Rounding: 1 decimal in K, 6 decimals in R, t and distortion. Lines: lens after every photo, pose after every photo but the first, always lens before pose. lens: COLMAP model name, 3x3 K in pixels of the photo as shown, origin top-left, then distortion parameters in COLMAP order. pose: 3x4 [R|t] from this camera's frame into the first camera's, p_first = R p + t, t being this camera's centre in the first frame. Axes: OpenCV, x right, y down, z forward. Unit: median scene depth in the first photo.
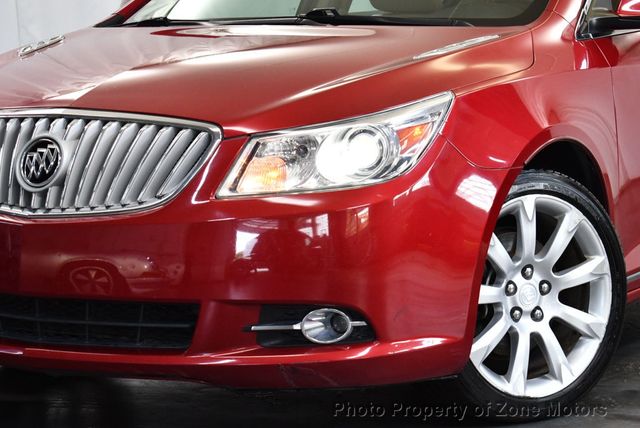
lens RADIAL K [[1851.2, 0, 340.6], [0, 1851.2, 220.6], [0, 0, 1]] dist [0.053246, 0.000000]
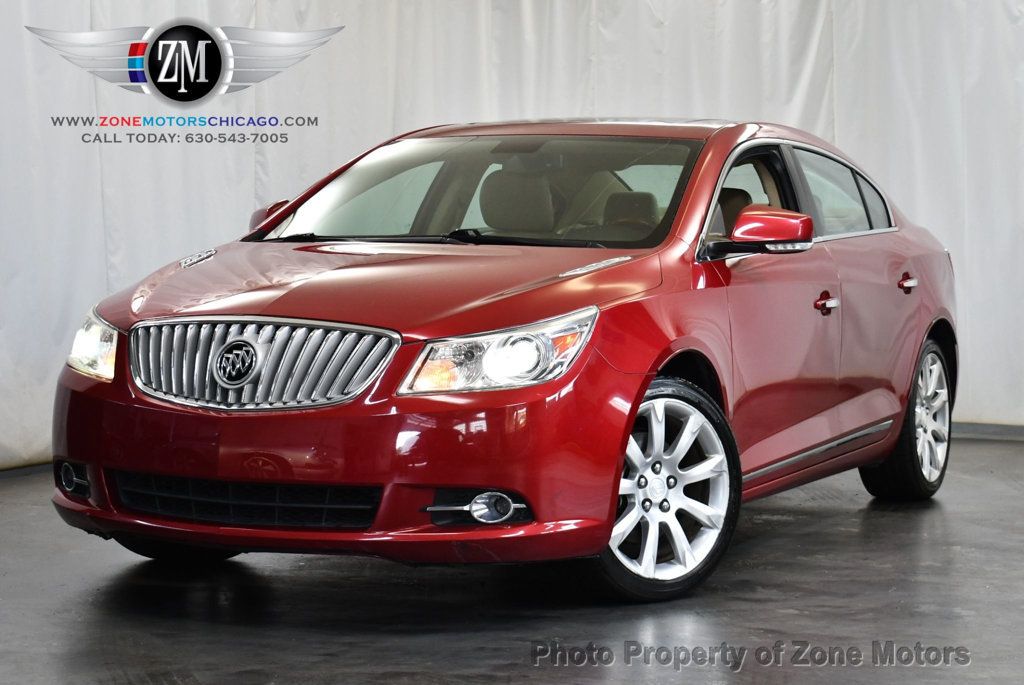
lens RADIAL K [[2251.3, 0, 513.0], [0, 2251.3, 340.4], [0, 0, 1]] dist [-0.059616, 0.000000]
pose [[0.996655, 0.014048, 0.080512, -0.101860], [-0.009463, 0.998327, -0.057046, 0.030927], [-0.081178, 0.056093, 0.995120, -0.372176]]
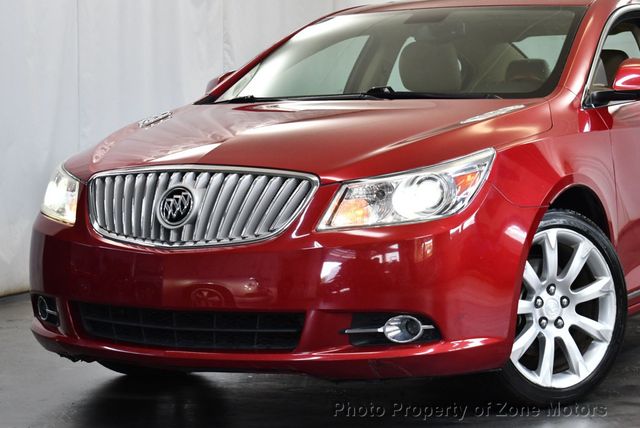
lens RADIAL K [[1646.2, 0, 318.6], [0, 1646.2, 215.9], [0, 0, 1]] dist [-0.046225, 0.000000]
pose [[0.999923, -0.012387, -0.000473, -0.061102], [0.012355, 0.998981, -0.043401, 0.025602], [0.001011, 0.043392, 0.999058, -0.139363]]
